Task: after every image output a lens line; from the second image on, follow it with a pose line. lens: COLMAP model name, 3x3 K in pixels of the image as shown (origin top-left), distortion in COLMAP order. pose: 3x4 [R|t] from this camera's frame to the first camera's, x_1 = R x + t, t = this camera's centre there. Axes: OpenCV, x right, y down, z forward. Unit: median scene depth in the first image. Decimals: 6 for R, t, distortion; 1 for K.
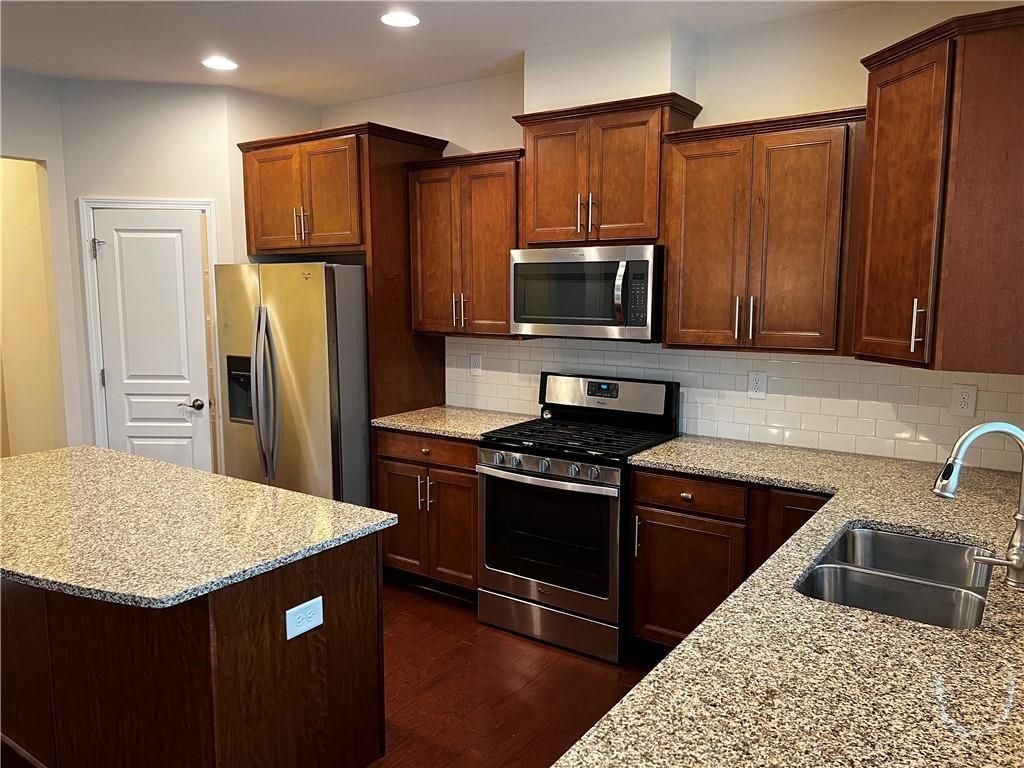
lens RADIAL K [[767.2, 0, 511.1], [0, 767.2, 389.3], [0, 0, 1]] dist [0.061235, -0.075193]
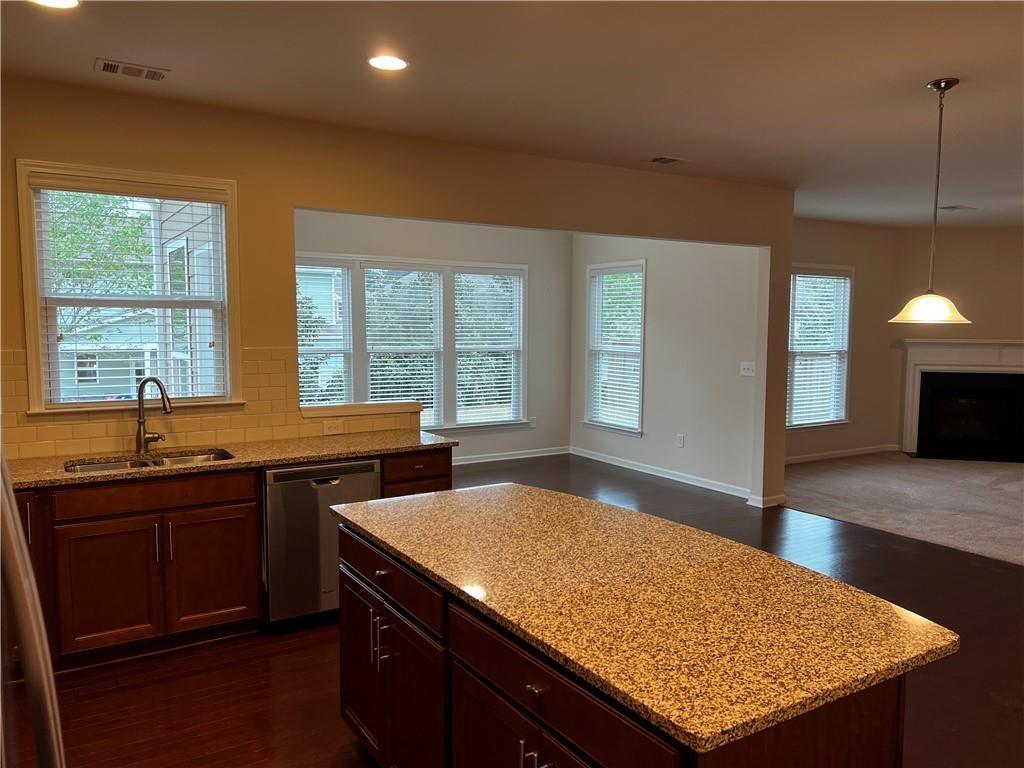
lens RADIAL K [[767.2, 0, 509.7], [0, 767.2, 380.0], [0, 0, 1]] dist [0.061235, -0.075193]
pose [[-0.915966, -0.035603, 0.399674, -0.623062], [0.047167, 0.979597, 0.195358, -0.175638], [-0.398475, 0.197793, -0.895598, 1.374437]]
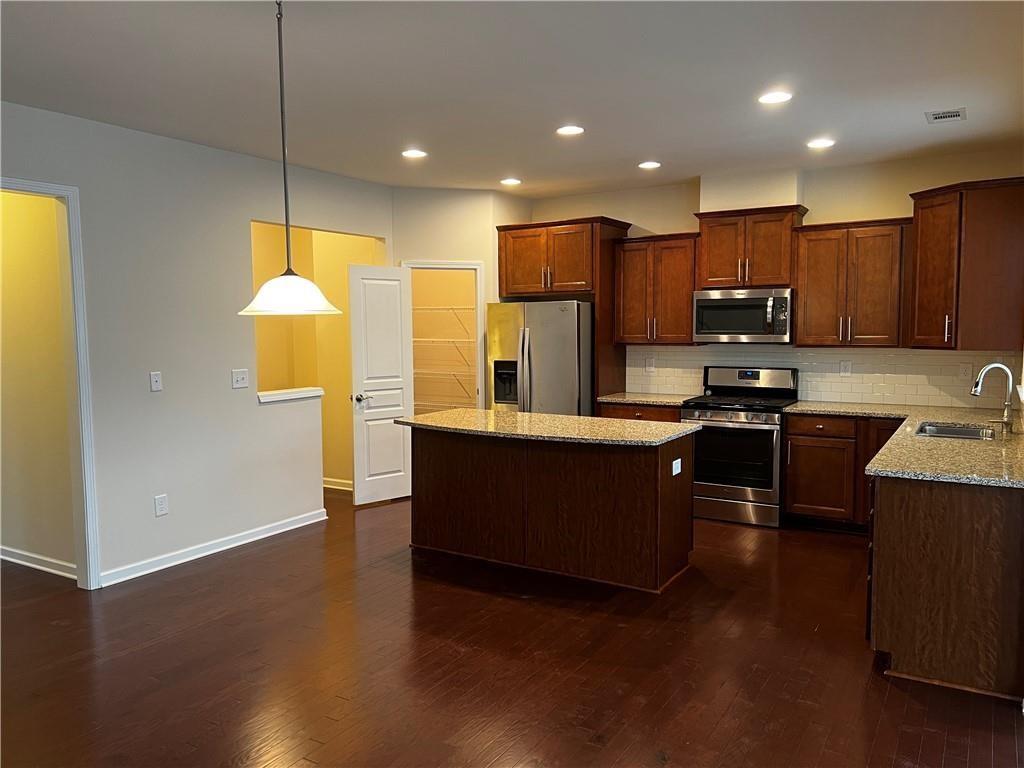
lens RADIAL K [[767.2, 0, 513.2], [0, 767.2, 386.0], [0, 0, 1]] dist [0.061235, -0.075193]
pose [[0.998366, -0.013393, 0.055555, -0.541697], [0.016327, 0.998477, -0.052697, 0.116764], [-0.054765, 0.053518, 0.997064, -0.709876]]
